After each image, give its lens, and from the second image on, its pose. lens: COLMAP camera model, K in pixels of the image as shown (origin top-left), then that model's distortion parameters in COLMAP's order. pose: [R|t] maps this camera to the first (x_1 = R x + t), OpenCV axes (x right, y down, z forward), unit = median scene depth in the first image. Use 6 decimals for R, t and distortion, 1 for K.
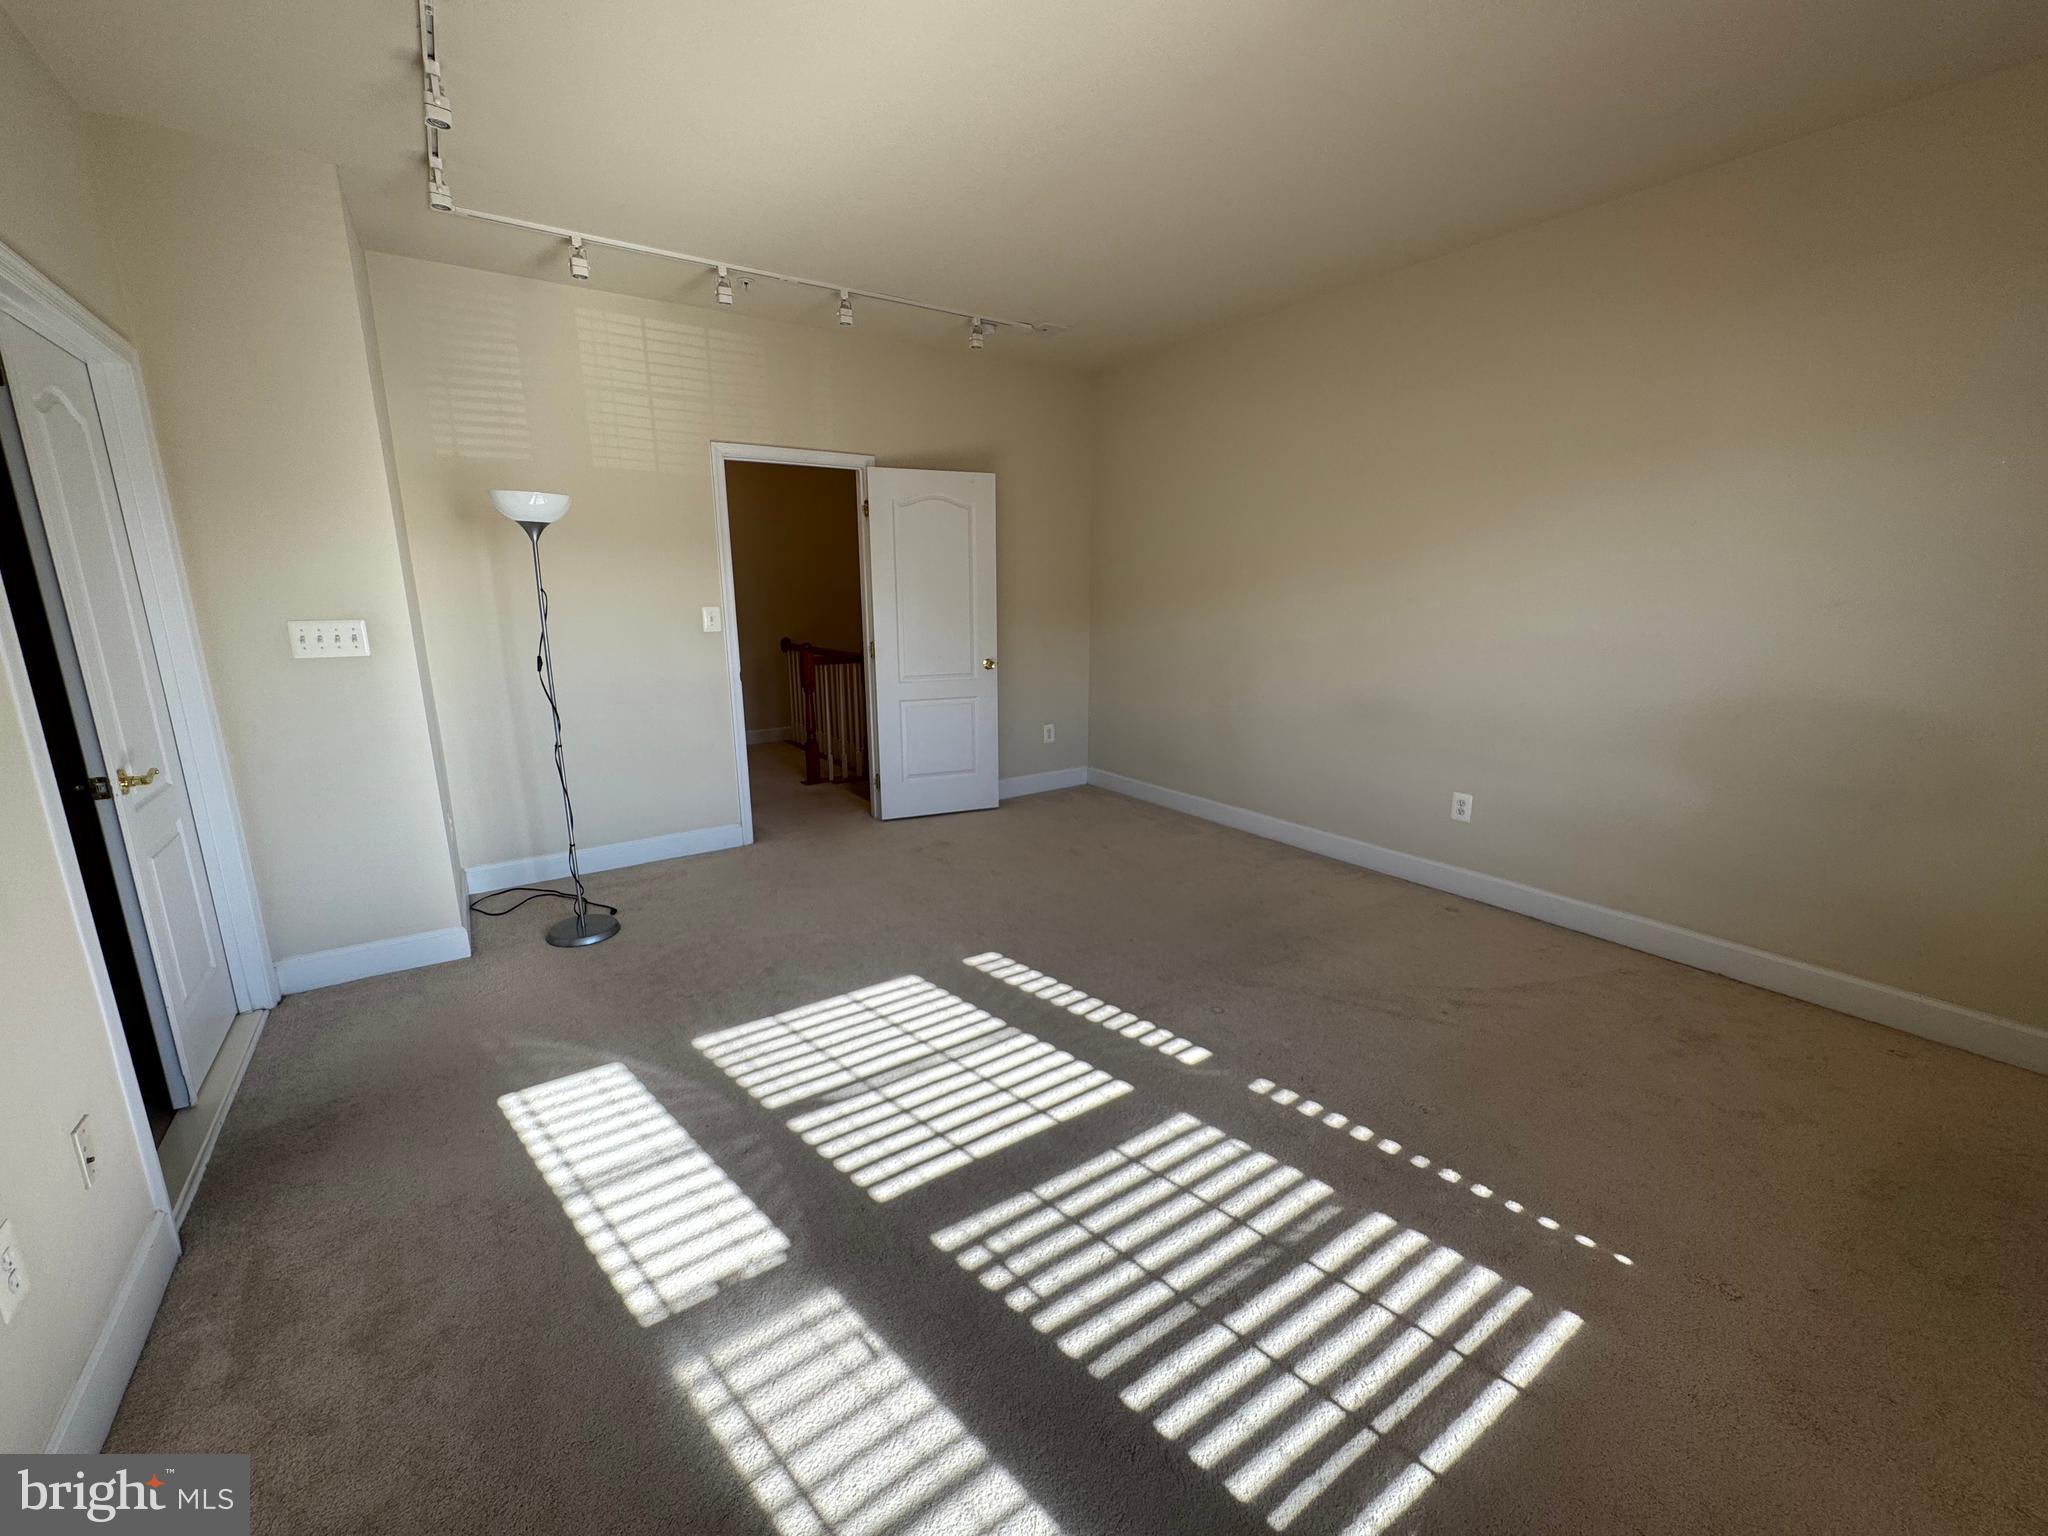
lens RADIAL K [[819.6, 0, 1021.4], [0, 819.6, 765.7], [0, 0, 1]] dist [-0.001728, -0.000455]
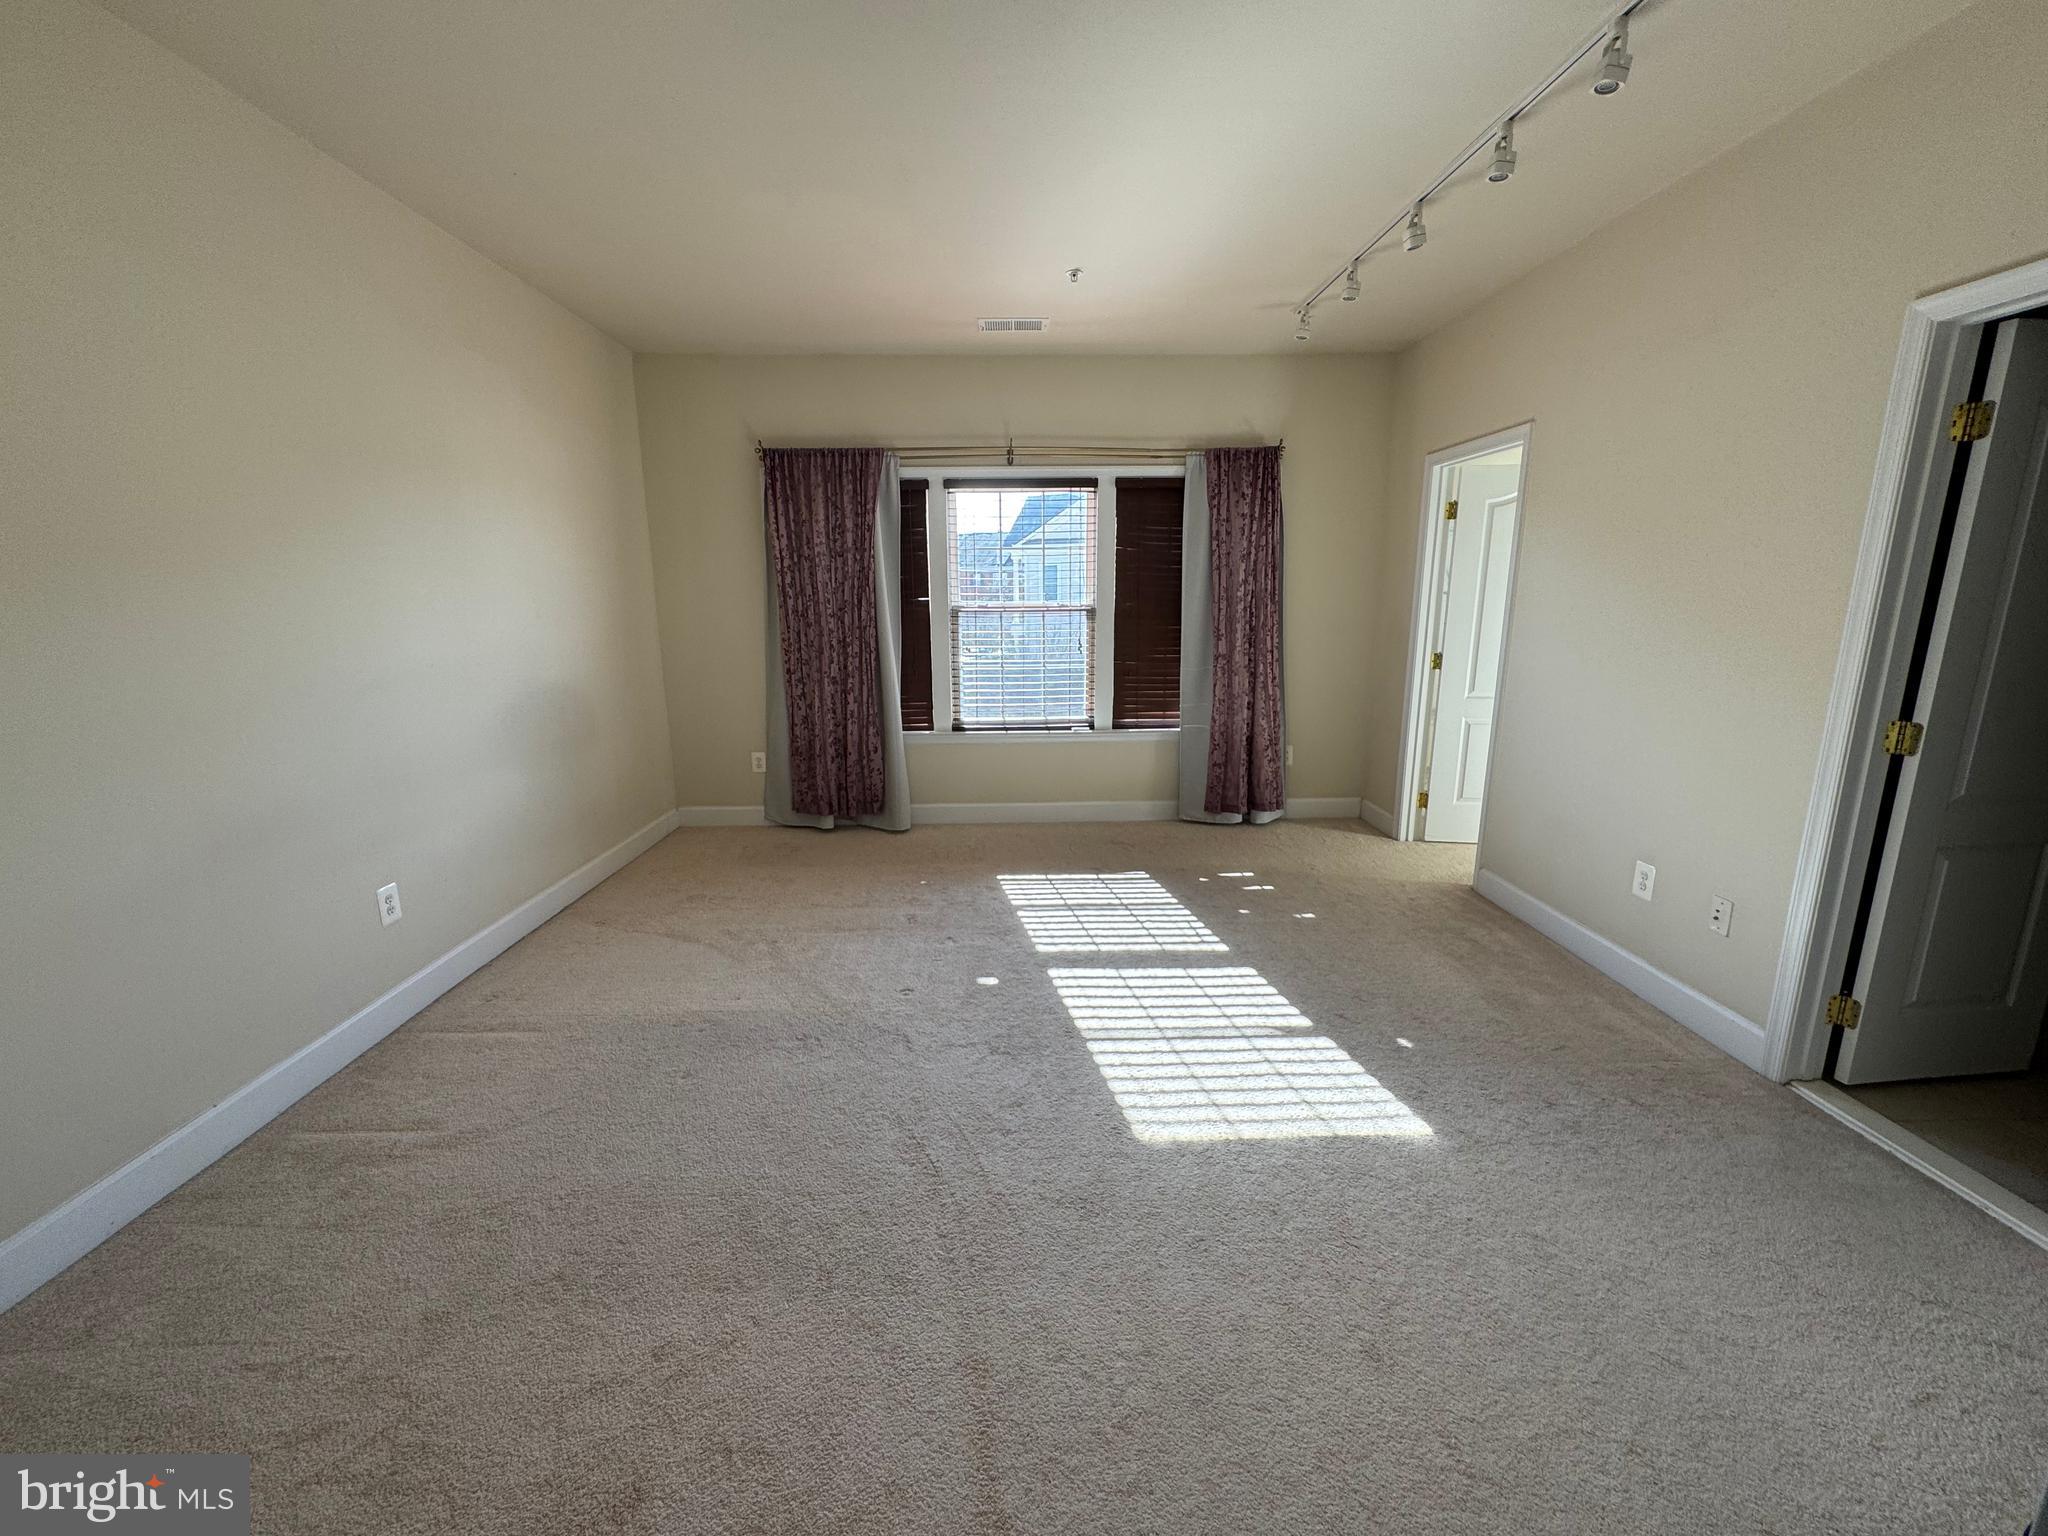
lens RADIAL K [[819.6, 0, 1025.6], [0, 819.6, 764.5], [0, 0, 1]] dist [-0.001728, -0.000455]
pose [[-0.834092, -0.095327, 0.543326, -0.524523], [0.137873, 0.917667, 0.372663, -0.412592], [-0.534117, 0.385746, -0.752276, 1.887545]]
